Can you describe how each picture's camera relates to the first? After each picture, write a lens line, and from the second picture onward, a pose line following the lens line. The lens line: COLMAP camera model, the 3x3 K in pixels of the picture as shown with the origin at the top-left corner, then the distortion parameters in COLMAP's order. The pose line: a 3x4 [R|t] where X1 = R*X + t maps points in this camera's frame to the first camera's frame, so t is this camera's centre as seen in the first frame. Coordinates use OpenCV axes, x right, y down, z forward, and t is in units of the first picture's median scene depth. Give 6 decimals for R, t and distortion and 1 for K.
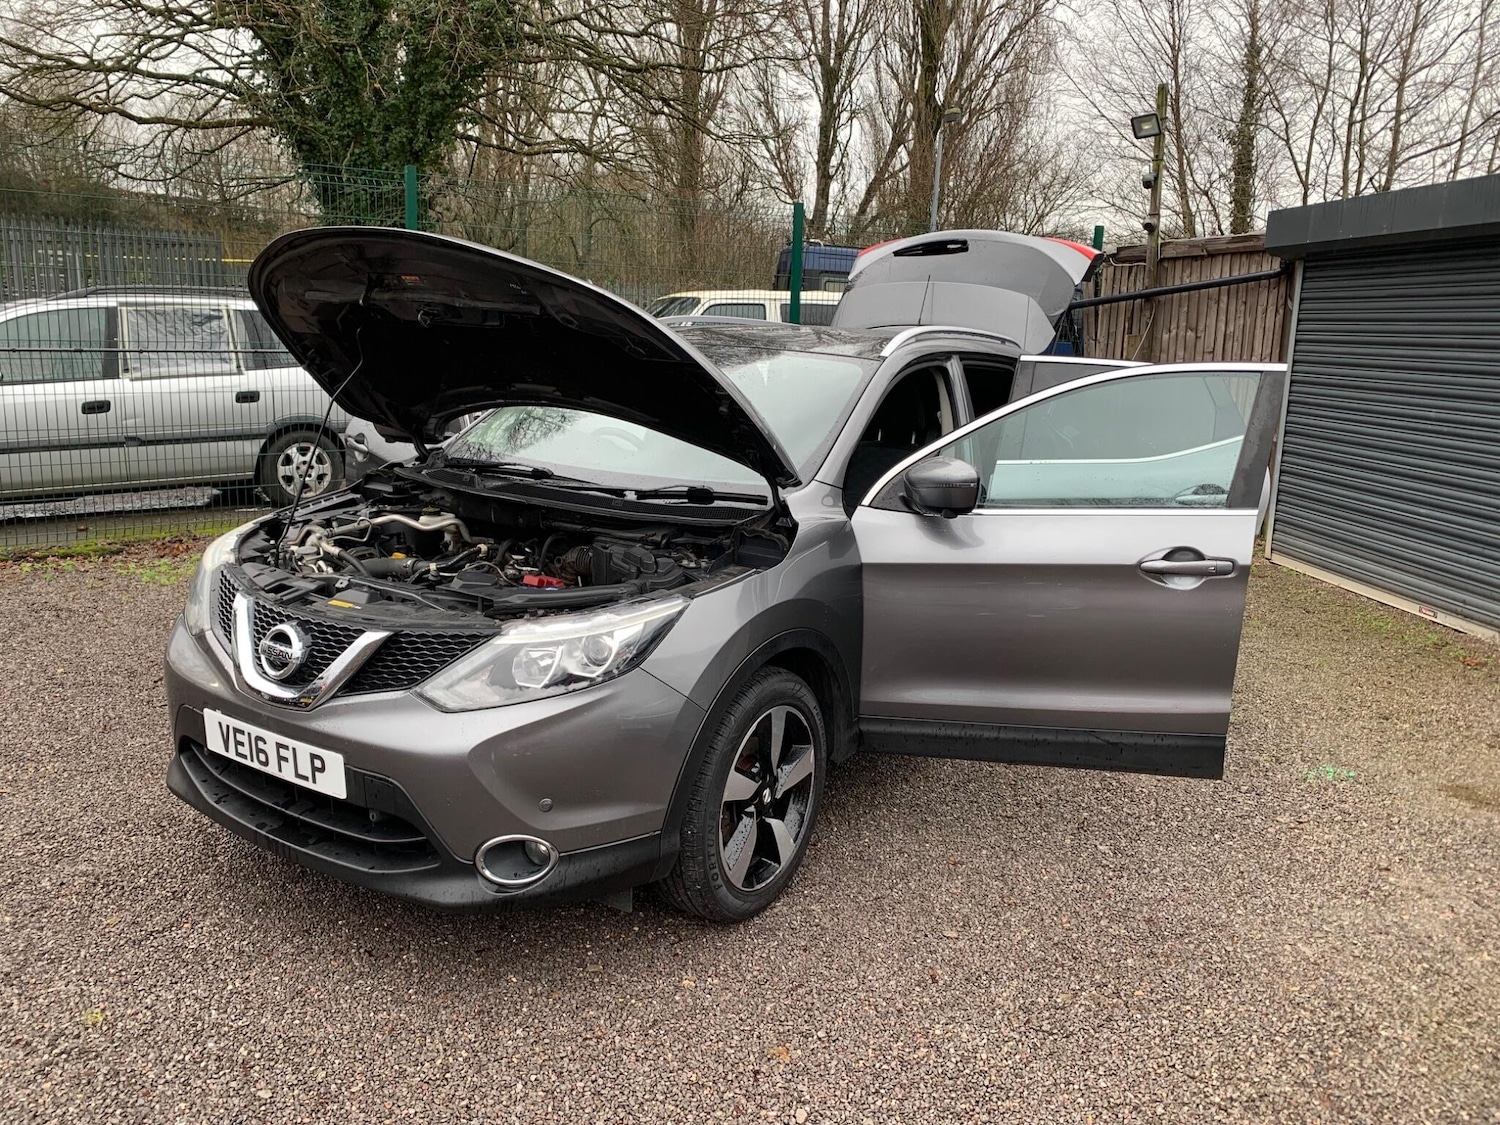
lens RADIAL K [[1138.0, 0, 760.6], [0, 1138.0, 564.0], [0, 0, 1]] dist [-0.000450, -0.002862]
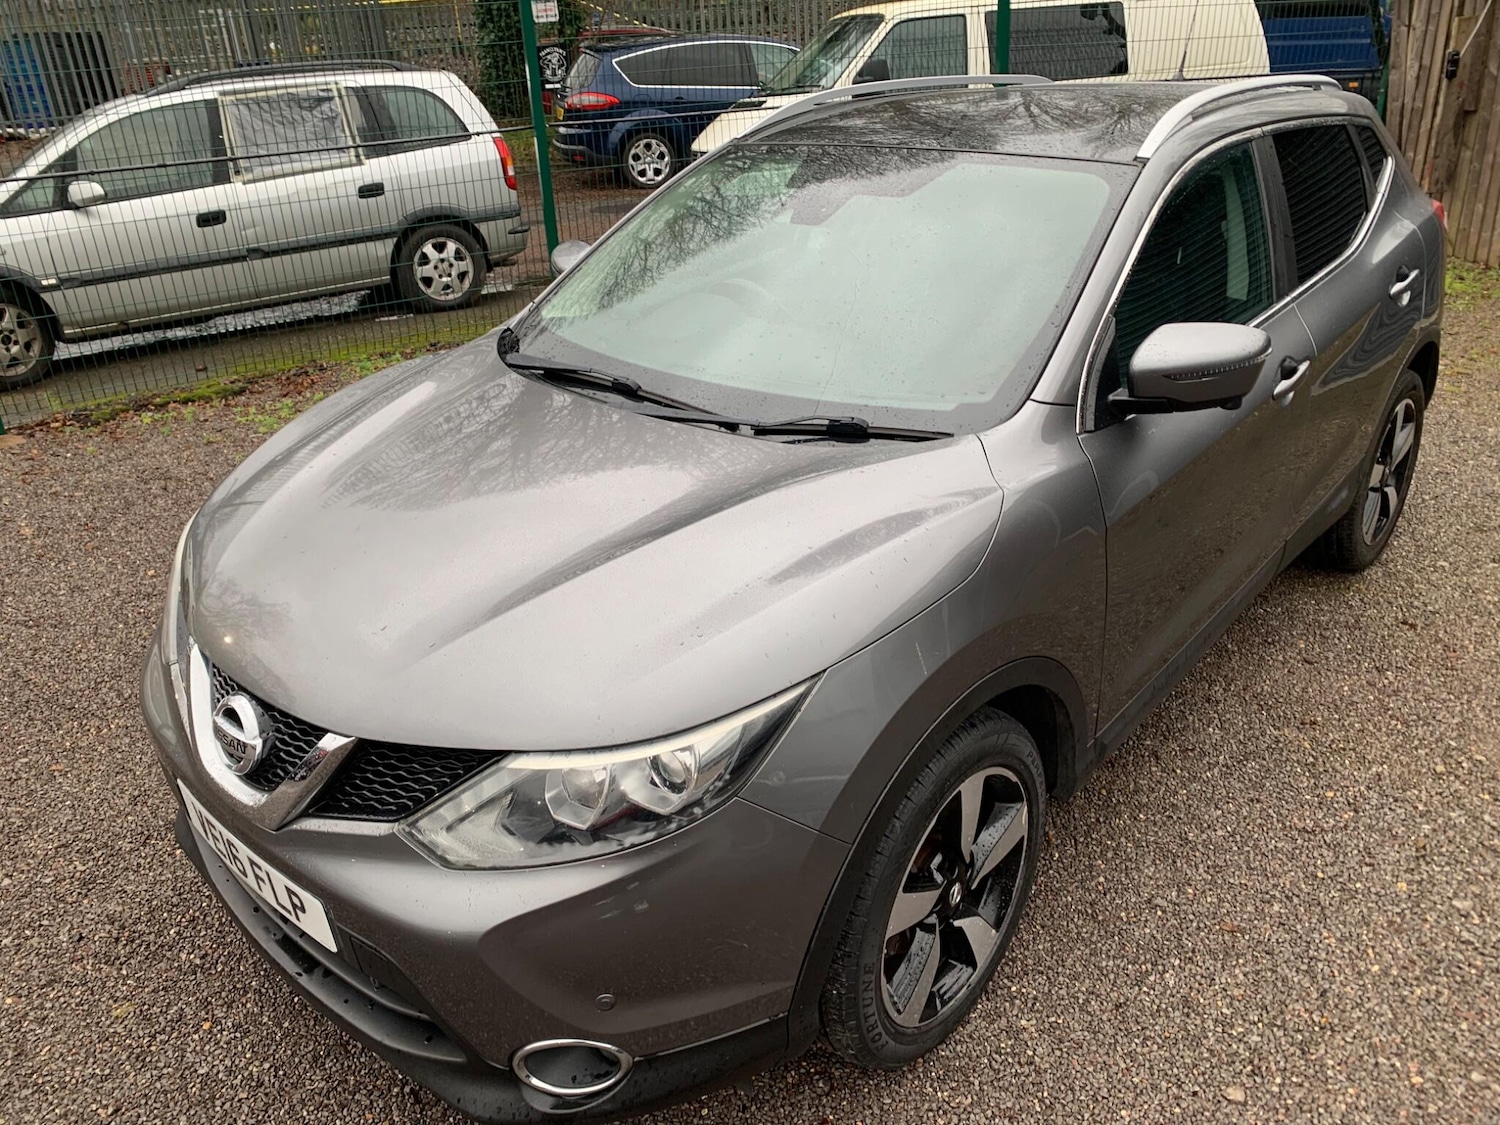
lens RADIAL K [[1154.4, 0, 750.7], [0, 1154.4, 554.2], [0, 0, 1]] dist [-0.000014, -0.000491]
pose [[0.982318, -0.006334, -0.187110, 0.015882], [0.047944, 0.974611, 0.218710, -0.148905], [0.180975, -0.223814, 0.957682, 0.360846]]
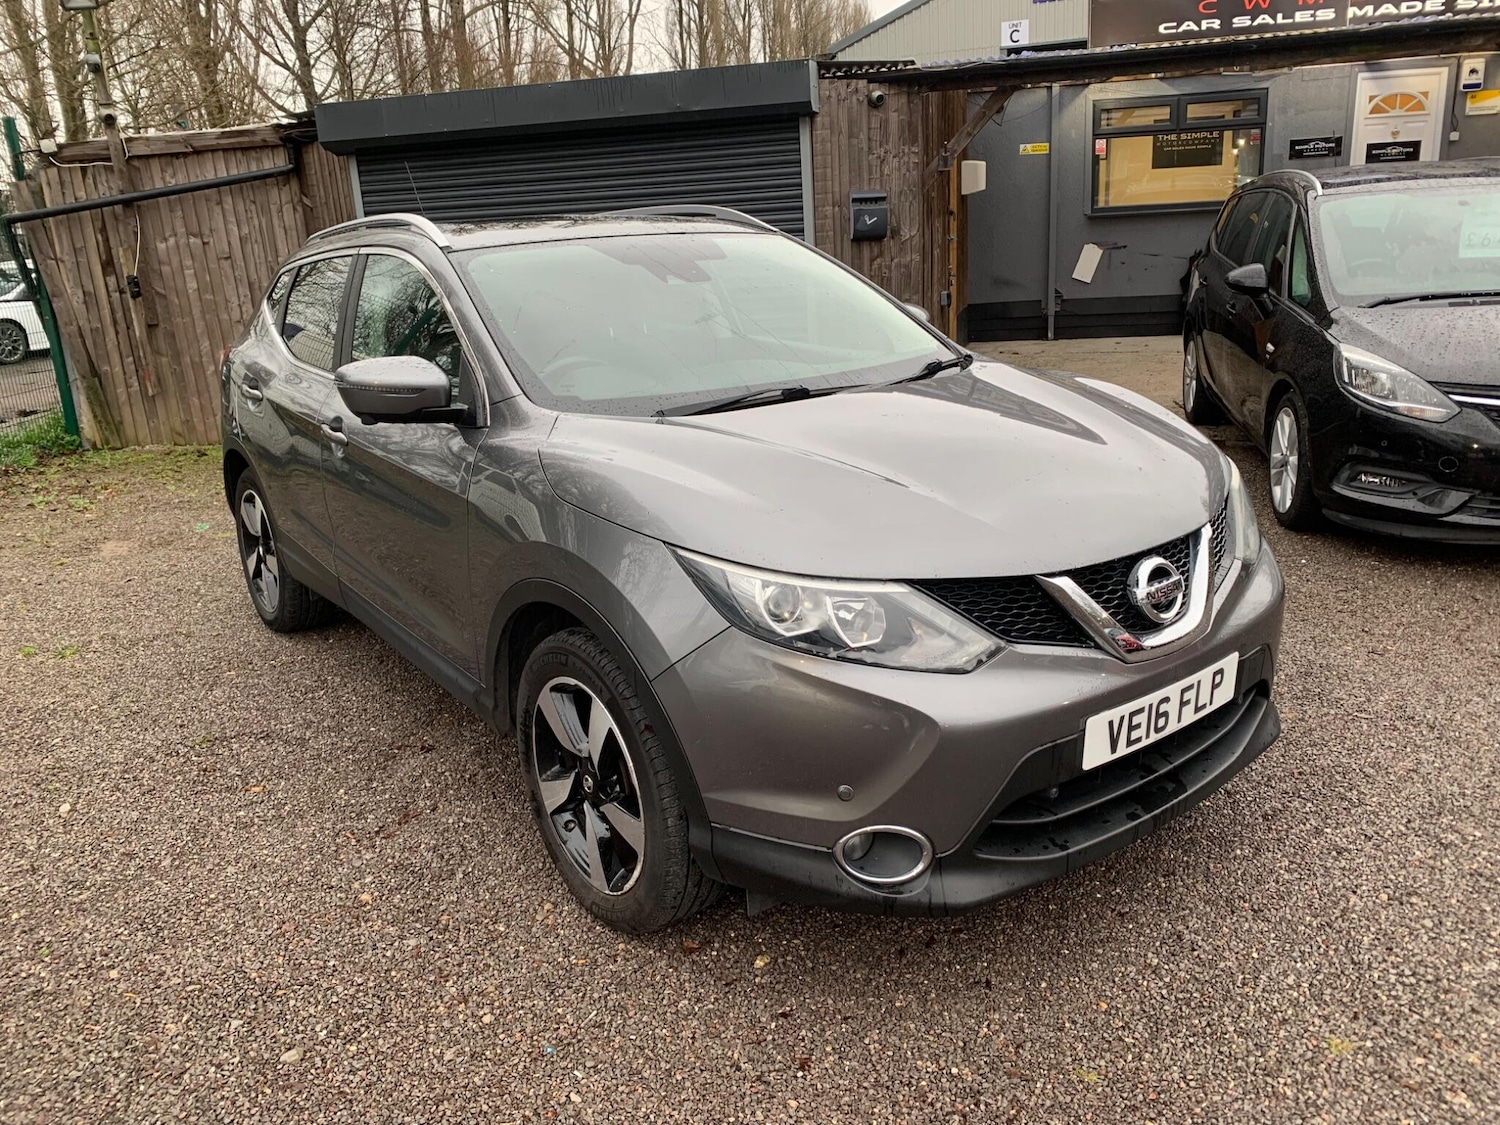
lens RADIAL K [[1154.4, 0, 750.7], [0, 1154.4, 554.2], [0, 0, 1]] dist [-0.000014, -0.000491]
pose [[0.347893, -0.310145, 0.884749, -1.115049], [0.259171, 0.938738, 0.227161, -0.190271], [-0.901000, 0.150274, 0.406961, 0.811490]]
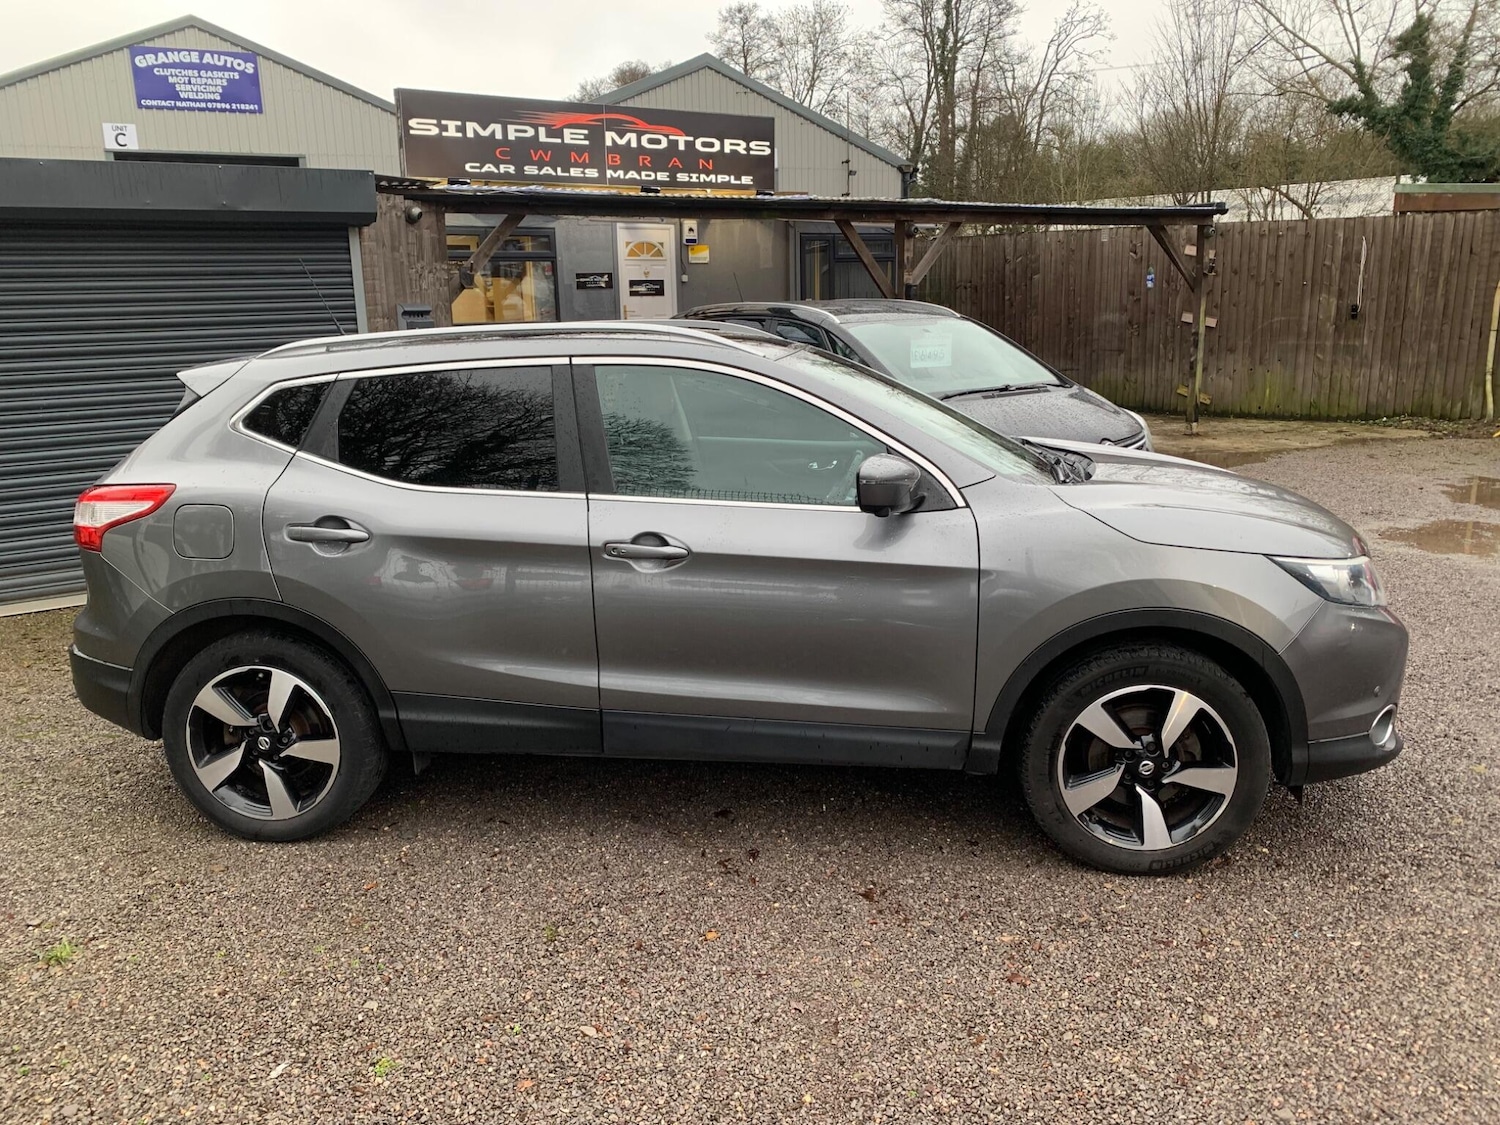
lens RADIAL K [[1174.2, 0, 750.0], [0, 1174.2, 562.5], [0, 0, 1]] dist [-0.001487, -0.004946]
pose [[-0.428277, -0.220888, 0.876235, -1.217199], [0.193377, 0.924799, 0.327647, -0.472443], [-0.882714, 0.309767, -0.353356, 1.921465]]
